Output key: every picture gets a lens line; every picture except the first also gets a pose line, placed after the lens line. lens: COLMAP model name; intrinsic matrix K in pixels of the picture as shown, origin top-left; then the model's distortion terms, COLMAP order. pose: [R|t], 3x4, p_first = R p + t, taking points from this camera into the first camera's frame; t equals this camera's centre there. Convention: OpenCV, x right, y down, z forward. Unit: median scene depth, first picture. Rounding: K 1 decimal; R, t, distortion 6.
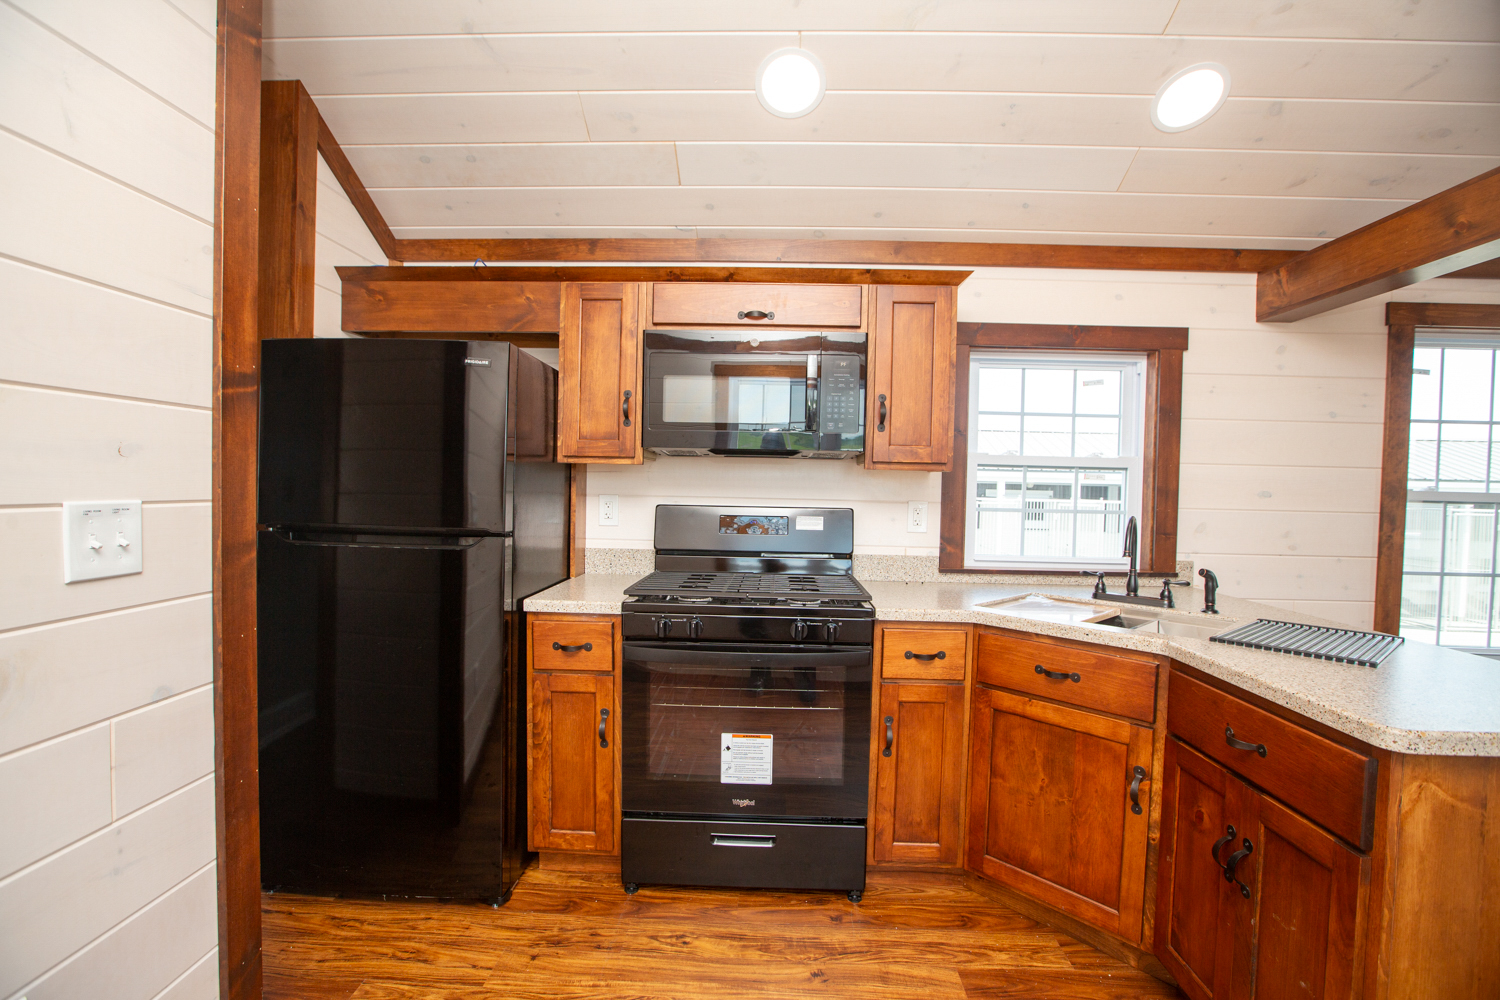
lens RADIAL K [[719.5, 0, 749.0], [0, 719.5, 510.6], [0, 0, 1]] dist [-0.046852, 0.000160]
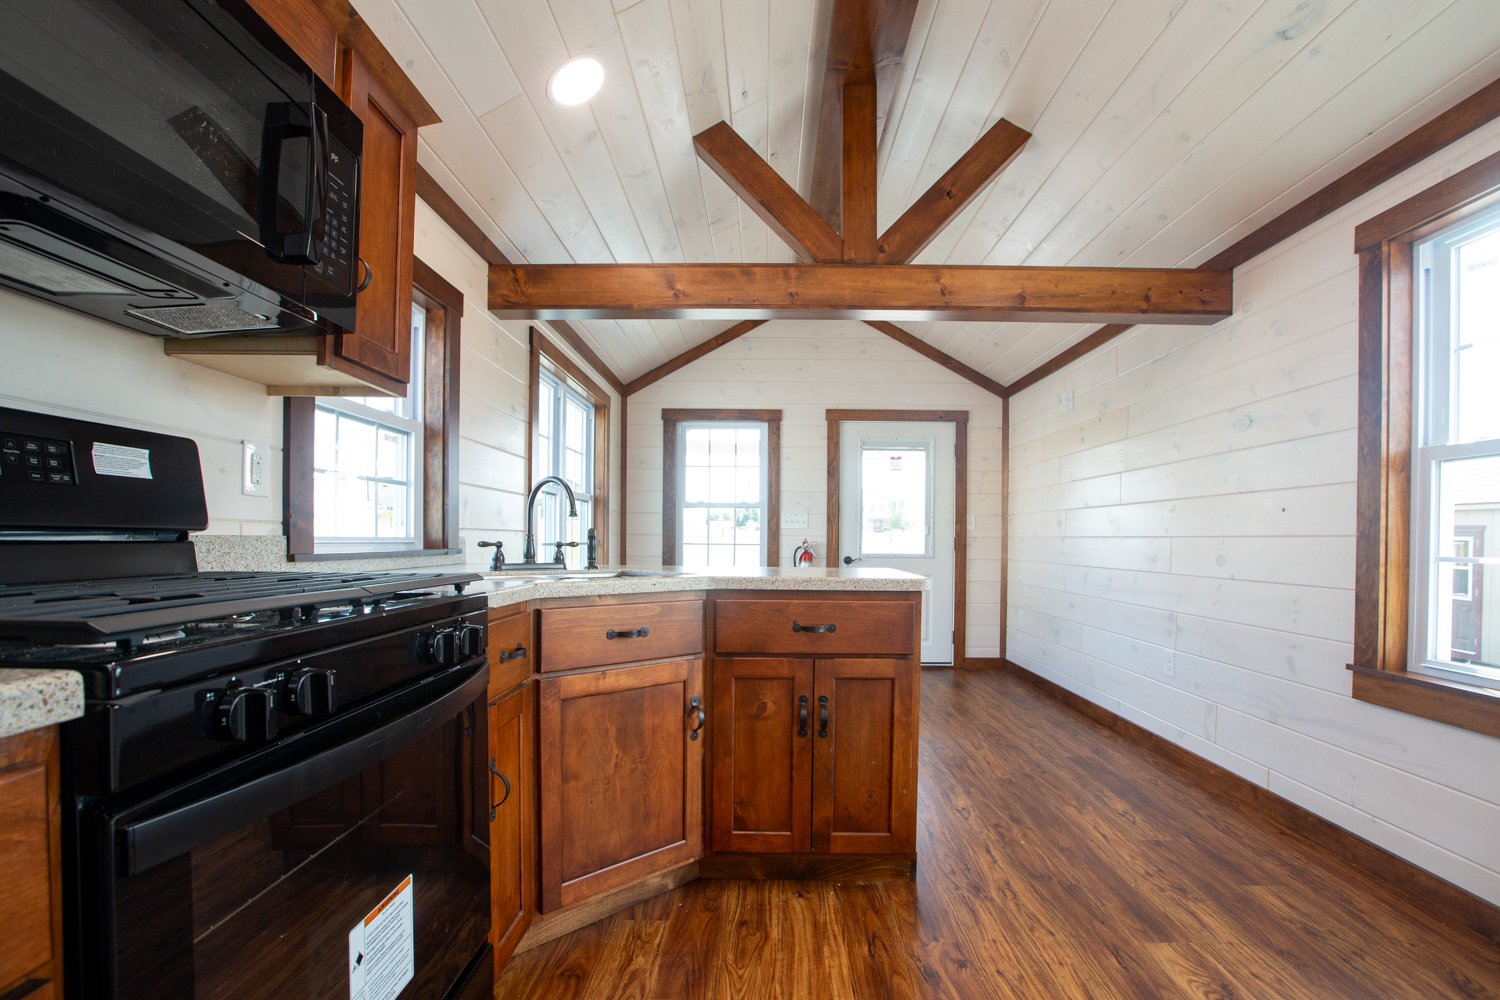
lens RADIAL K [[712.5, 0, 746.5], [0, 712.5, 564.0], [0, 0, 1]] dist [-0.053770, 0.000029]
pose [[-0.058457, -0.047741, 0.997148, -0.483295], [0.030015, 0.998320, 0.049557, 0.094928], [-0.997839, 0.032826, -0.056926, 0.871816]]
